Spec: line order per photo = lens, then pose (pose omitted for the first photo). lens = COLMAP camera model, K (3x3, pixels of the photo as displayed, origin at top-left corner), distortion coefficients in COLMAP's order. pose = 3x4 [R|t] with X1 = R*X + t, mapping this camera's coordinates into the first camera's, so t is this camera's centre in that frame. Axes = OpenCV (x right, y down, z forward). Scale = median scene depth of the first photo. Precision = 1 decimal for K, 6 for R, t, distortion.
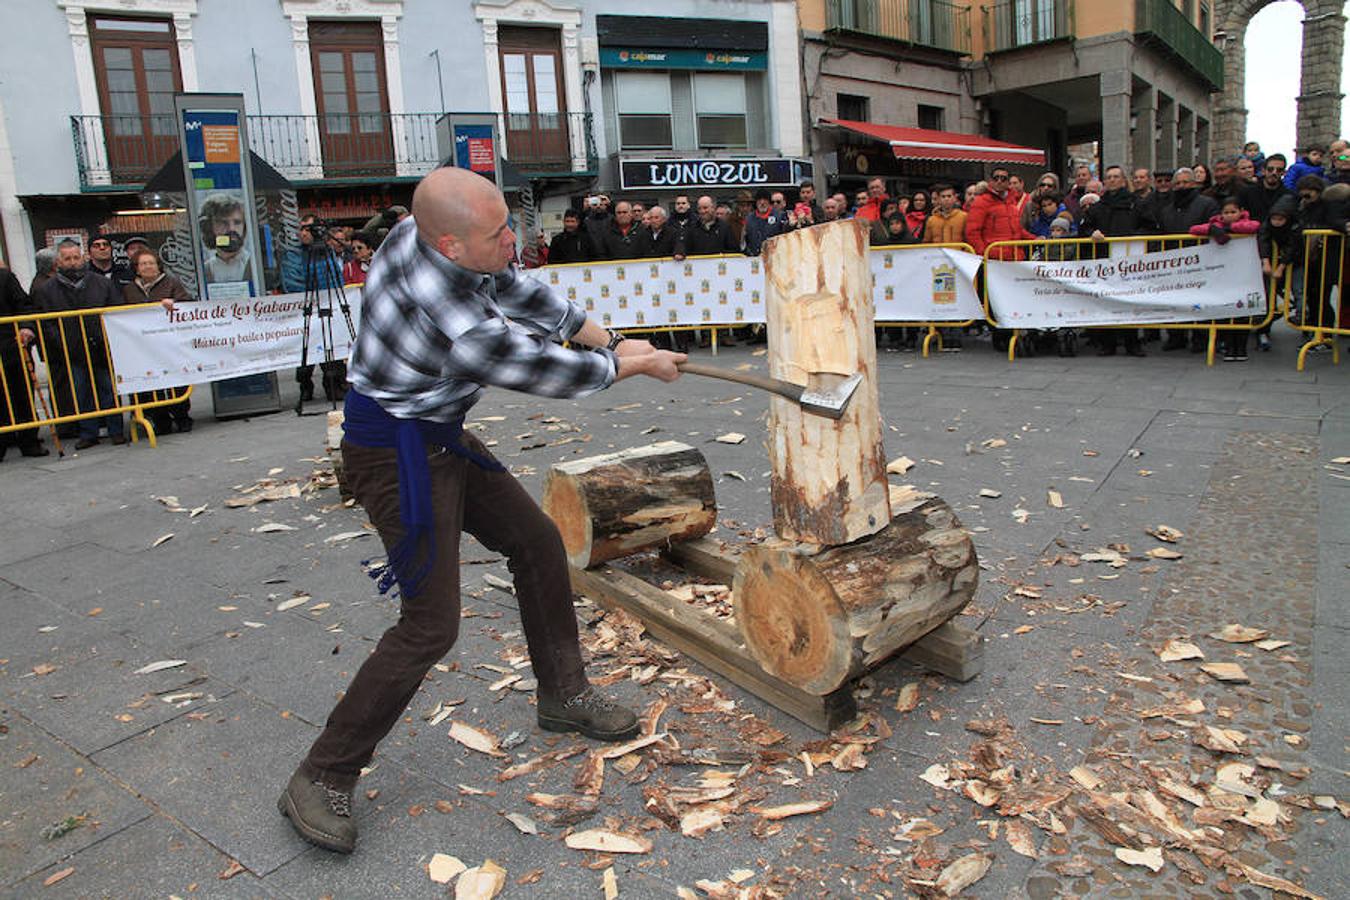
lens RADIAL K [[922.9, 0, 668.0], [0, 922.9, 445.6], [0, 0, 1]] dist [-0.121885, 0.075566]
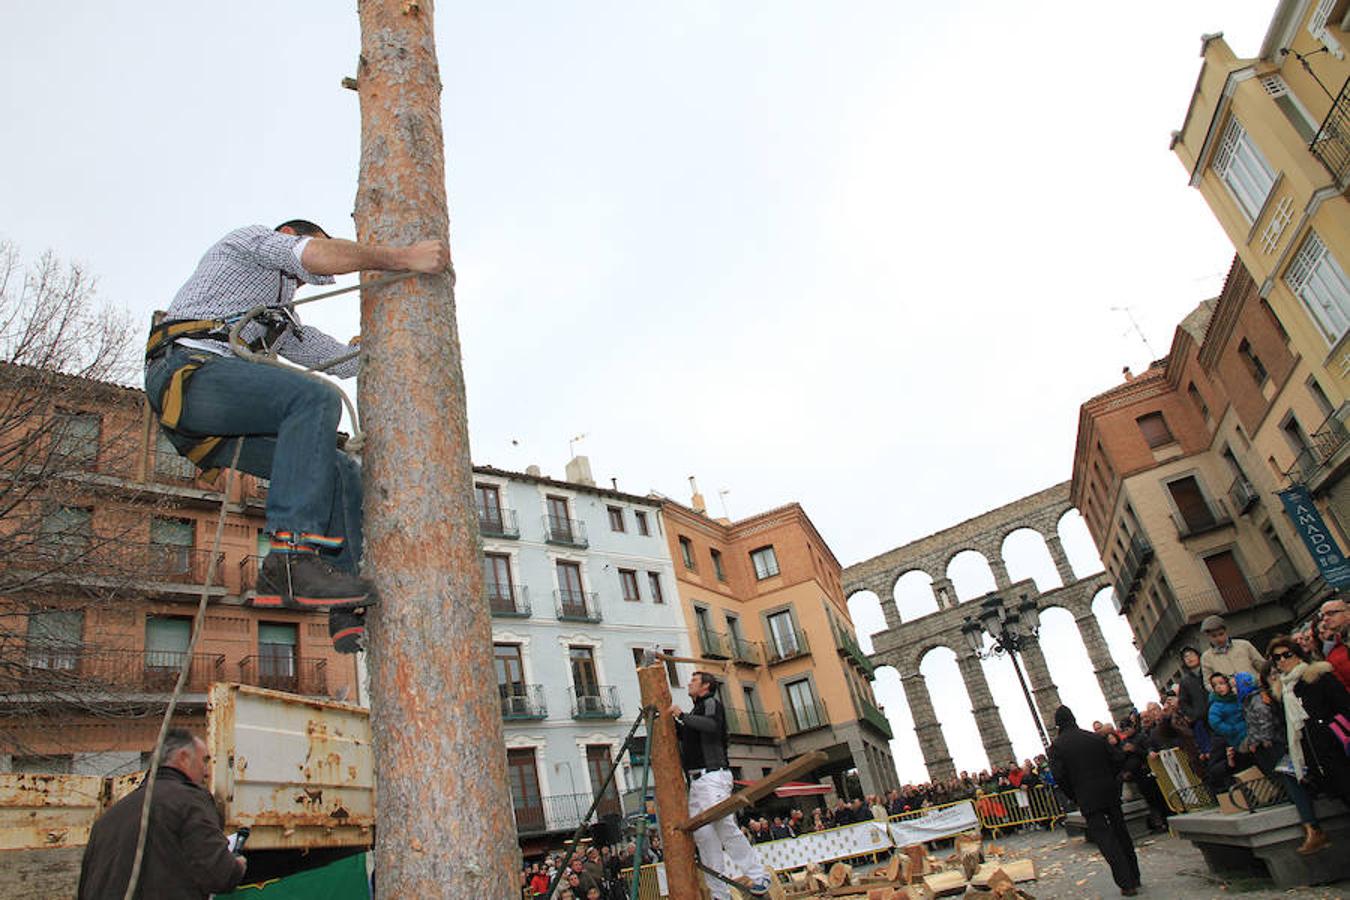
lens RADIAL K [[940.3, 0, 659.9], [0, 940.3, 442.4], [0, 0, 1]] dist [-0.114666, 0.079103]
pose [[0.937423, 0.041543, 0.345706, -0.789988], [0.188631, 0.773951, -0.604498, 0.275752], [-0.292672, 0.631881, 0.717683, -0.934300]]
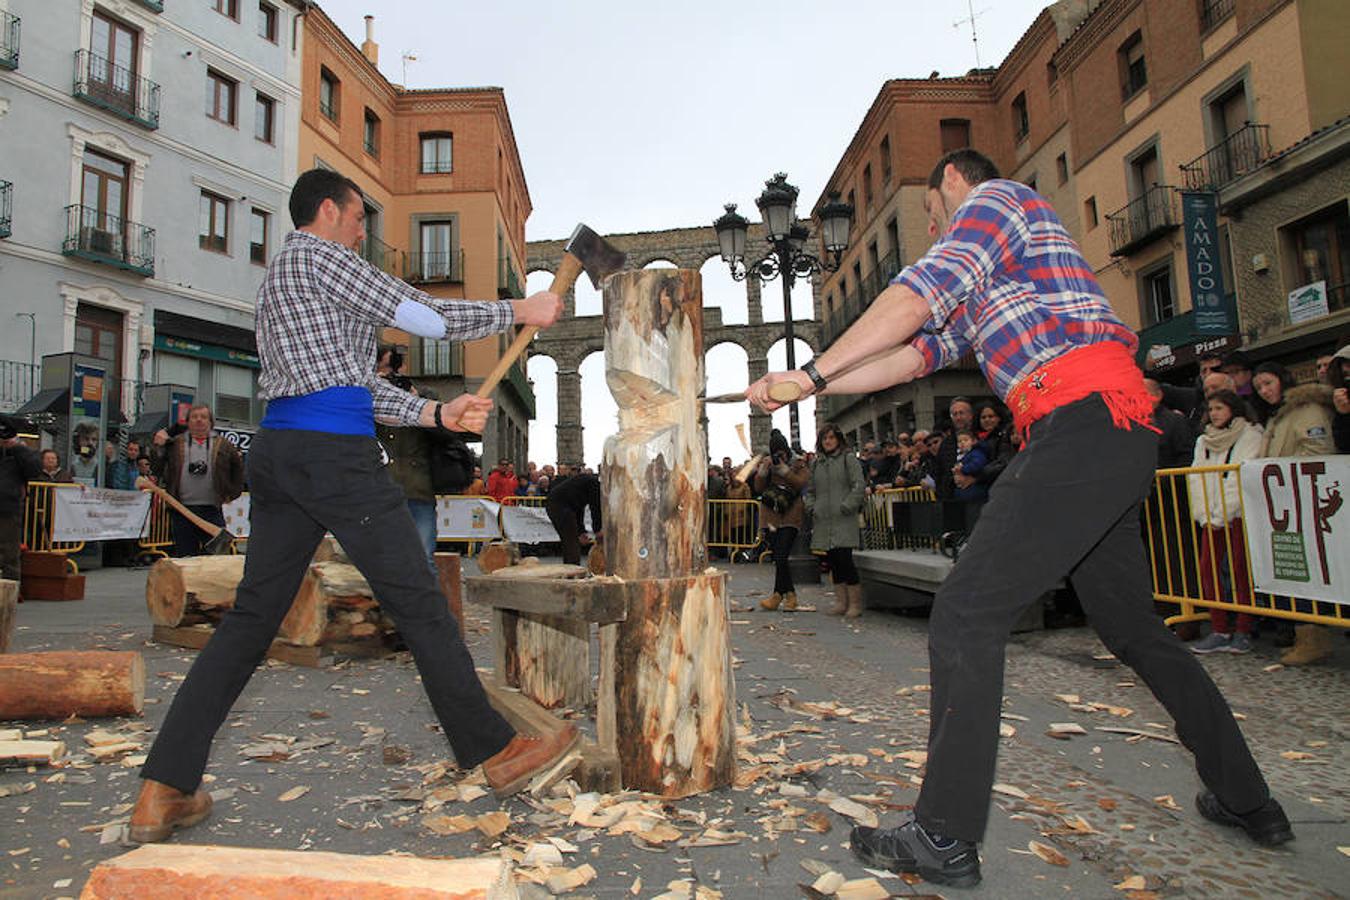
lens RADIAL K [[940.3, 0, 671.9], [0, 940.3, 455.7], [0, 0, 1]] dist [-0.114666, 0.079103]
pose [[0.732610, 0.108384, 0.671964, -0.421620], [0.096832, 0.960603, -0.260511, 0.141290], [-0.673726, 0.255920, 0.693252, -0.368646]]
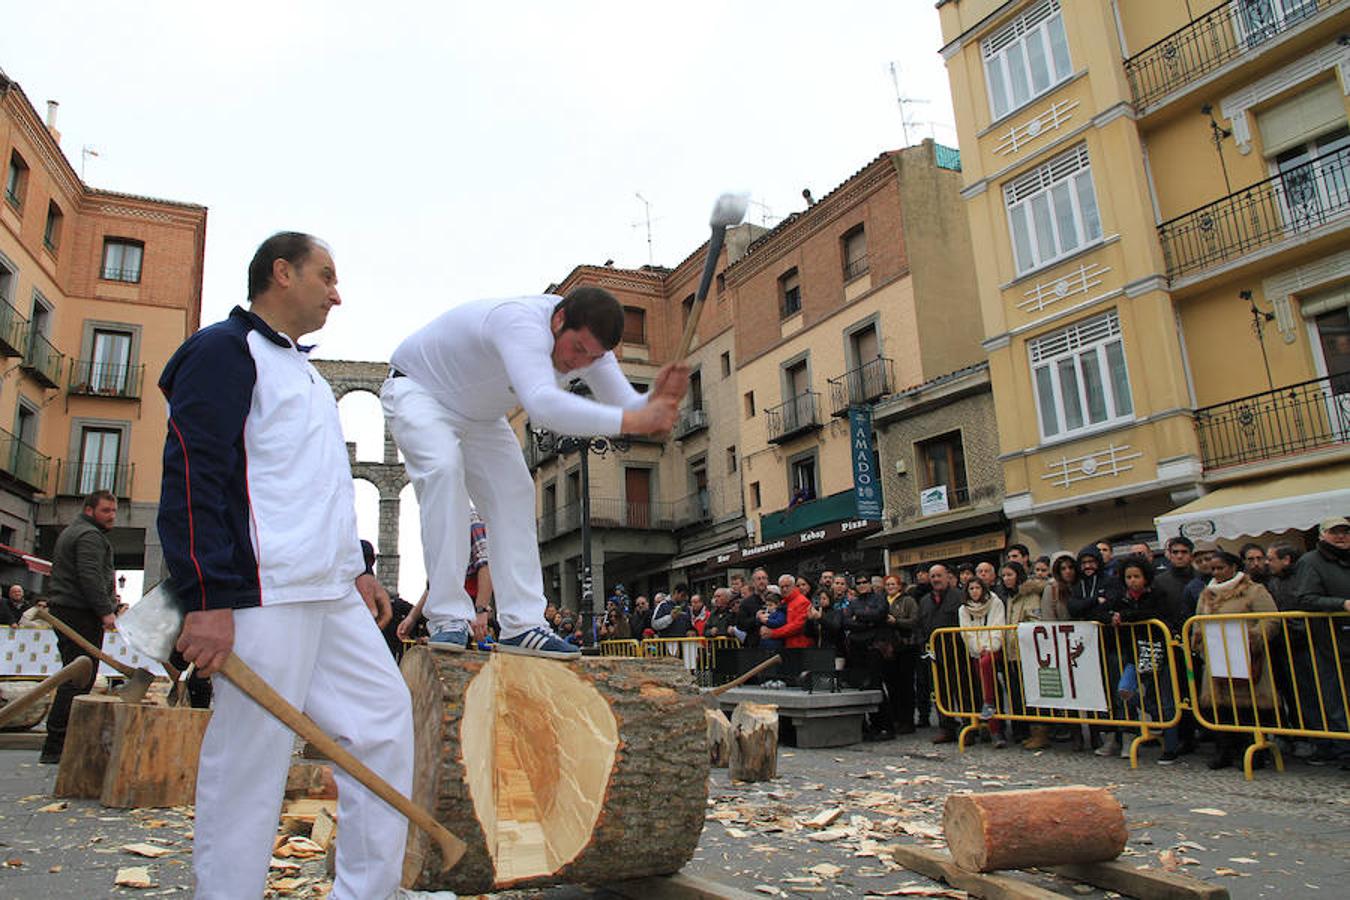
lens RADIAL K [[940.3, 0, 676.7], [0, 940.3, 448.5], [0, 0, 1]] dist [-0.114666, 0.079103]
pose [[0.381582, 0.272150, 0.883363, -0.634579], [0.165871, 0.920000, -0.355088, 0.142072], [-0.909331, 0.282020, 0.305913, -0.291089]]
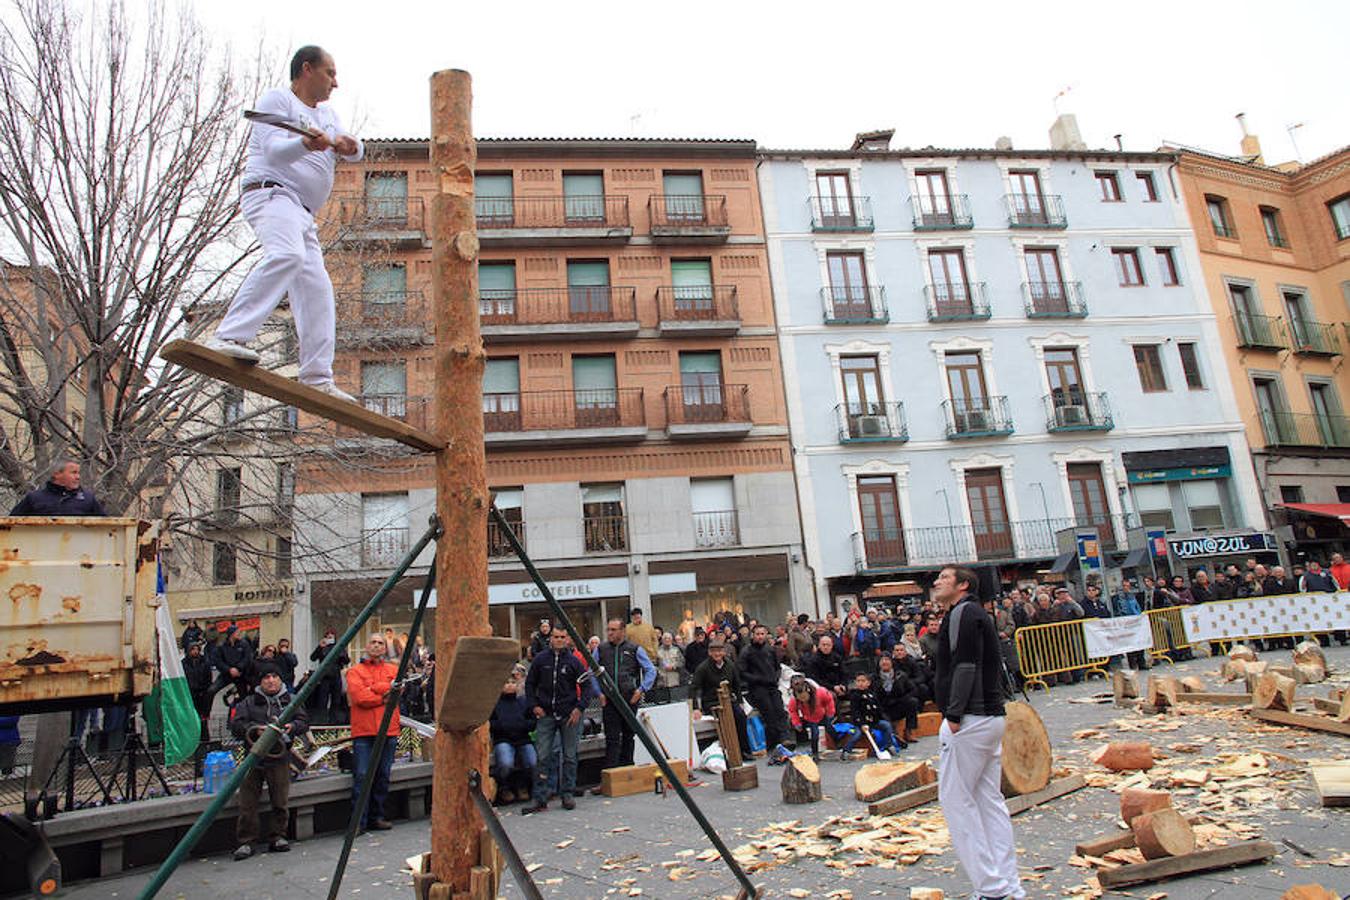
lens RADIAL K [[940.3, 0, 655.1], [0, 940.3, 428.0], [0, 0, 1]] dist [-0.114666, 0.079103]
pose [[0.960208, -0.084333, -0.266248, -0.475204], [-0.030507, 0.915944, -0.400145, 0.173991], [0.277614, 0.392345, 0.876924, -0.739239]]
